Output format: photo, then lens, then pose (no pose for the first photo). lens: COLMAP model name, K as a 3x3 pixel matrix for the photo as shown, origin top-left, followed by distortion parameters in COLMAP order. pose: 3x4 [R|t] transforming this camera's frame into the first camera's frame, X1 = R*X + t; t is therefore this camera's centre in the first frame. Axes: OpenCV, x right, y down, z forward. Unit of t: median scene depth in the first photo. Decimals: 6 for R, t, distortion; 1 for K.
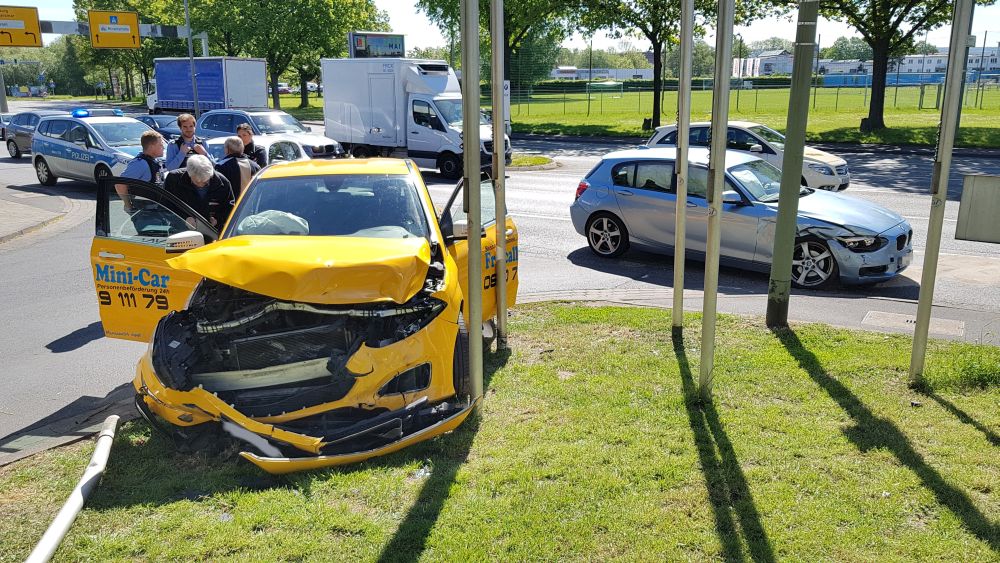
lens RADIAL K [[784.3, 0, 500.0], [0, 784.3, 281.5], [0, 0, 1]] dist [0.040920, -0.008038]
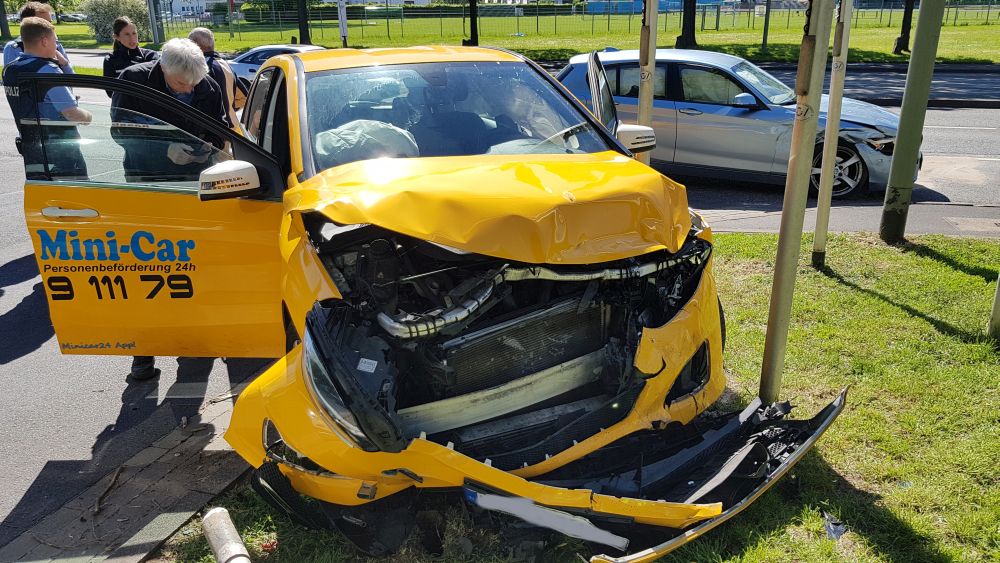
lens RADIAL K [[784.3, 0, 500.0], [0, 784.3, 281.5], [0, 0, 1]] dist [0.040920, -0.008038]
pose [[0.957009, -0.096392, 0.273572, -0.361577], [0.073777, 0.993040, 0.091810, -0.013752], [-0.280518, -0.067679, 0.957460, 0.370200]]
